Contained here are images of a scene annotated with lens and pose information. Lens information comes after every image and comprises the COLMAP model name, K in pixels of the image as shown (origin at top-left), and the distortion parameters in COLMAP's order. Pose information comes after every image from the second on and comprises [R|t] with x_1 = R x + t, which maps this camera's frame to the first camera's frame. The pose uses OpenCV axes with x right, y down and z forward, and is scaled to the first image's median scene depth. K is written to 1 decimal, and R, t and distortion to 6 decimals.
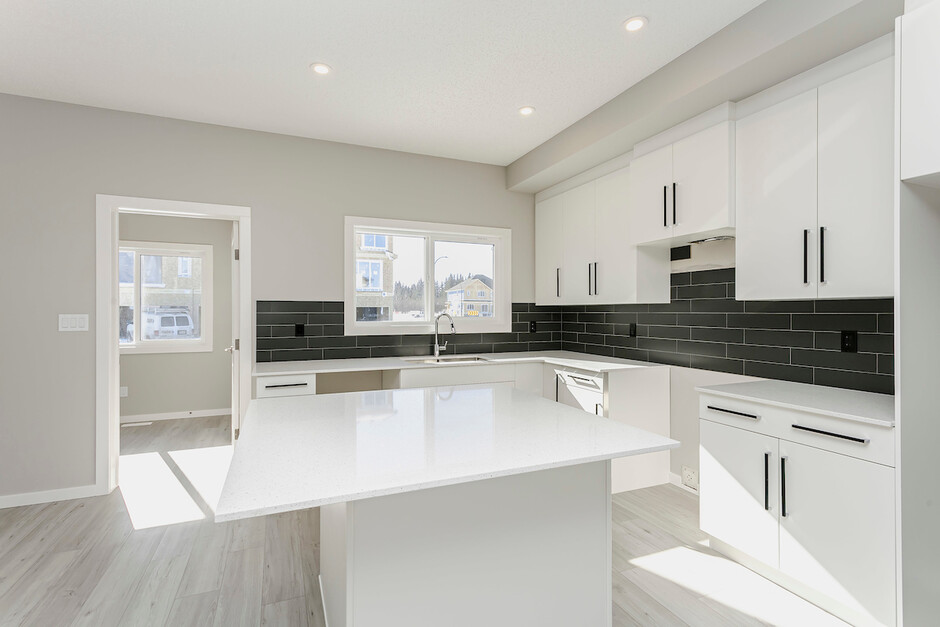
lens RADIAL K [[455.5, 0, 470.0], [0, 455.5, 313.5], [0, 0, 1]] dist [-0.015195, 0.001045]
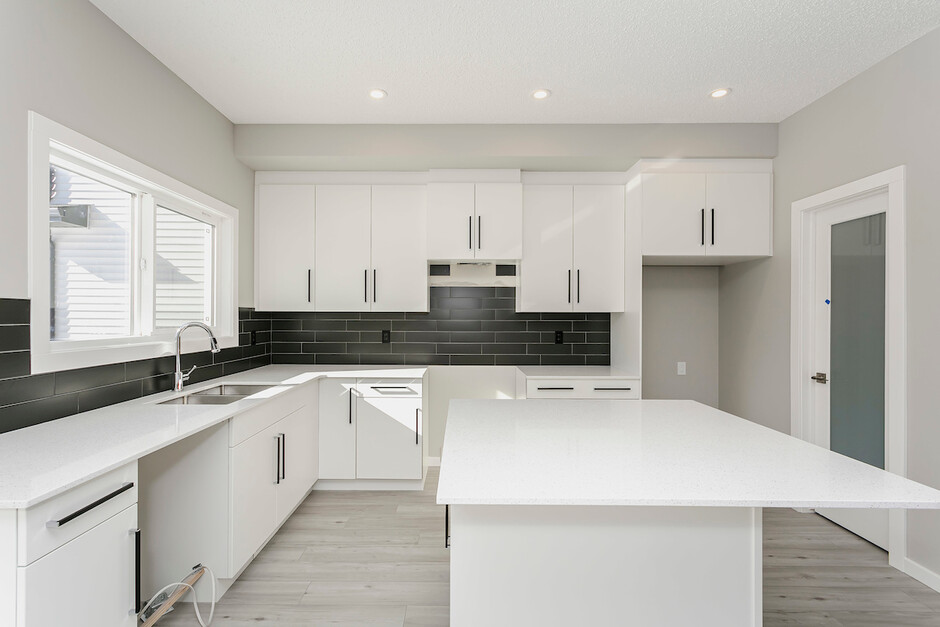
lens RADIAL K [[455.5, 0, 470.0], [0, 455.5, 313.5], [0, 0, 1]] dist [-0.015195, 0.001045]
pose [[0.372952, 0.007553, 0.927820, -0.567792], [-0.001788, 0.999971, -0.007421, -0.009339], [-0.927849, 0.001109, 0.372954, 0.447583]]
